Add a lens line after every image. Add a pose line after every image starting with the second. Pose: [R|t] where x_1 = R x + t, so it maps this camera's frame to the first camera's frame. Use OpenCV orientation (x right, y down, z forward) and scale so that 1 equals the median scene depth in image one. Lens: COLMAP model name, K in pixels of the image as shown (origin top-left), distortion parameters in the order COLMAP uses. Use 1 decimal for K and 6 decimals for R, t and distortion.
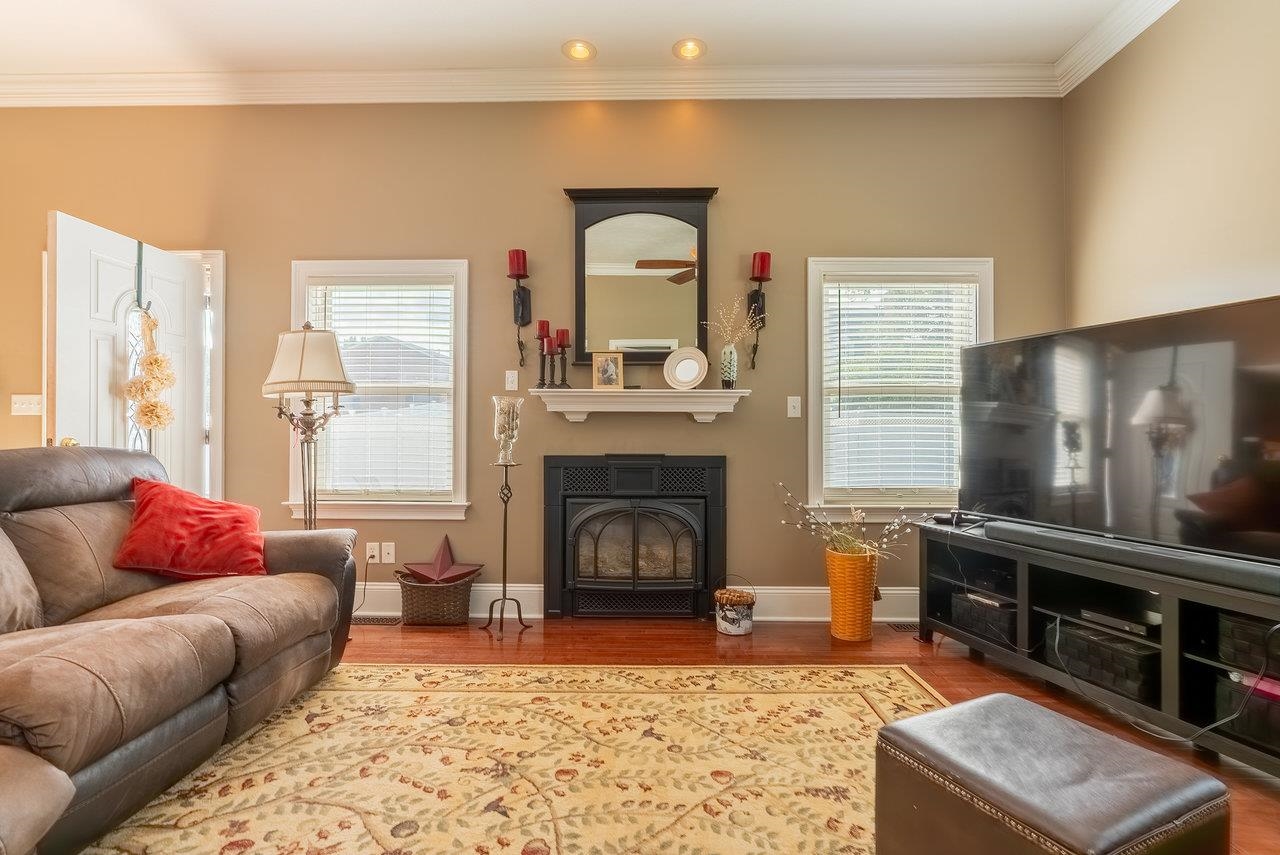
lens RADIAL K [[594.9, 0, 646.6], [0, 594.9, 429.6], [0, 0, 1]] dist [-0.012715, 0.002791]
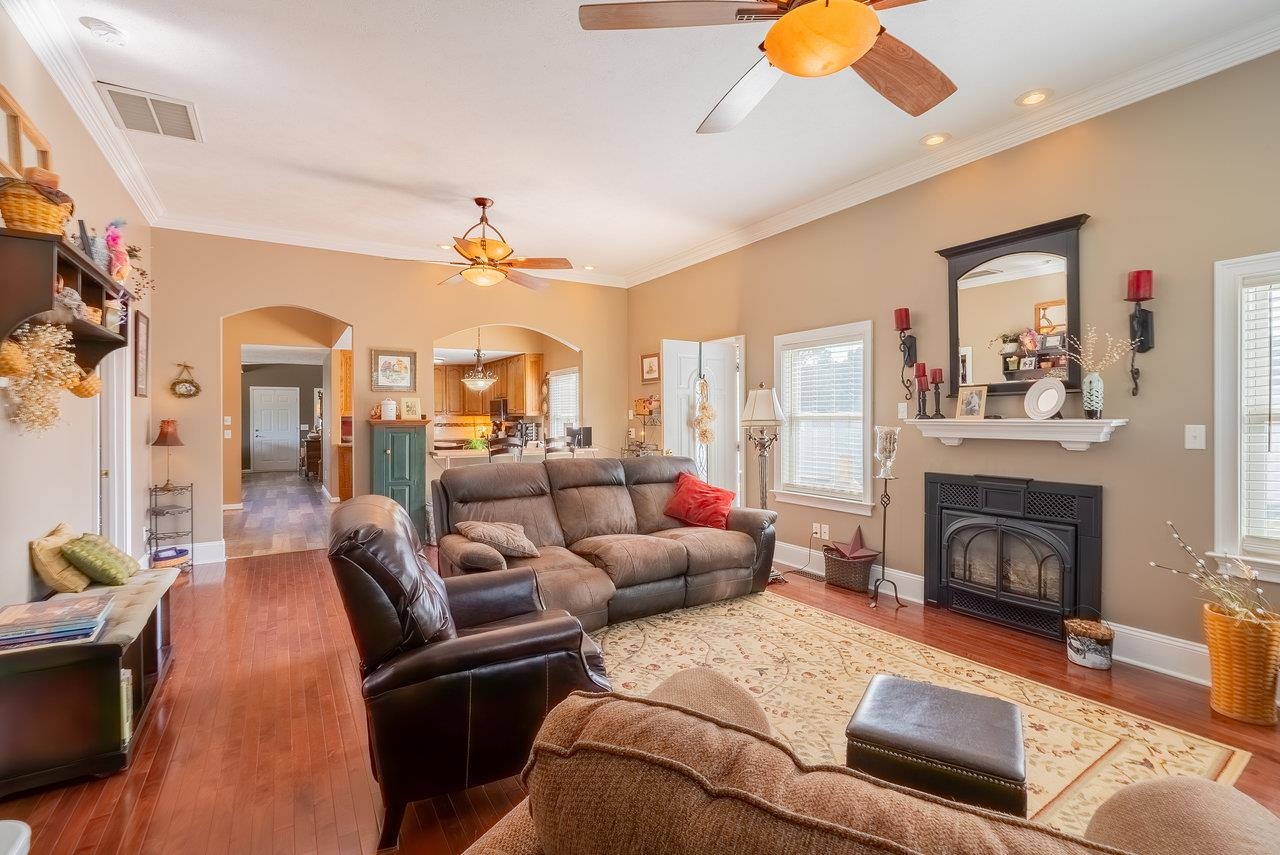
lens RADIAL K [[594.9, 0, 646.3], [0, 594.9, 418.1], [0, 0, 1]] dist [-0.012715, 0.002791]
pose [[0.549717, -0.002146, -0.835348, 0.557748], [0.007339, 0.999971, 0.002261, -0.078121], [0.835319, -0.007374, 0.549717, -0.157075]]
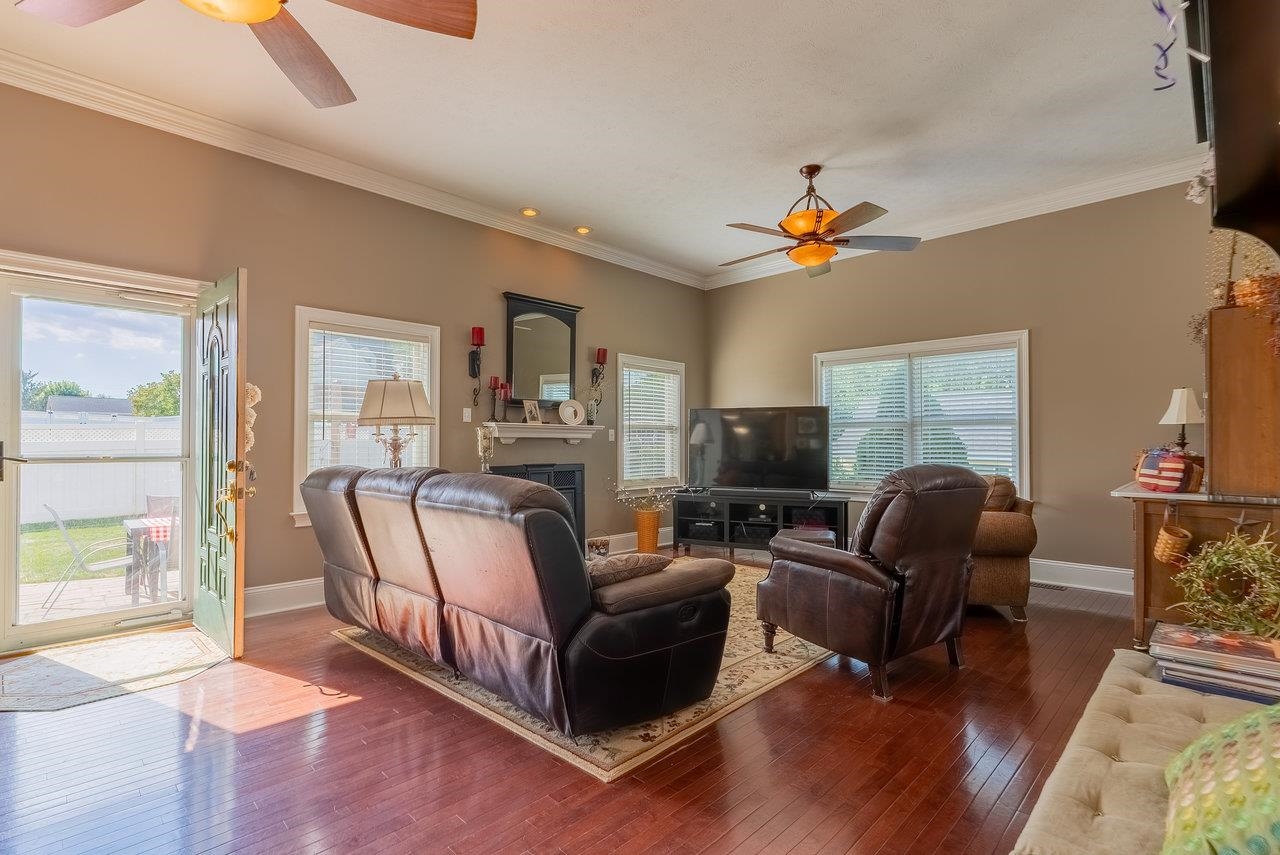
lens RADIAL K [[594.9, 0, 661.9], [0, 594.9, 440.3], [0, 0, 1]] dist [-0.012715, 0.002791]
pose [[0.669220, 0.003231, 0.743058, -1.035668], [-0.000447, 0.999992, -0.003946, -0.017217], [-0.743064, 0.002308, 0.669216, -0.328096]]
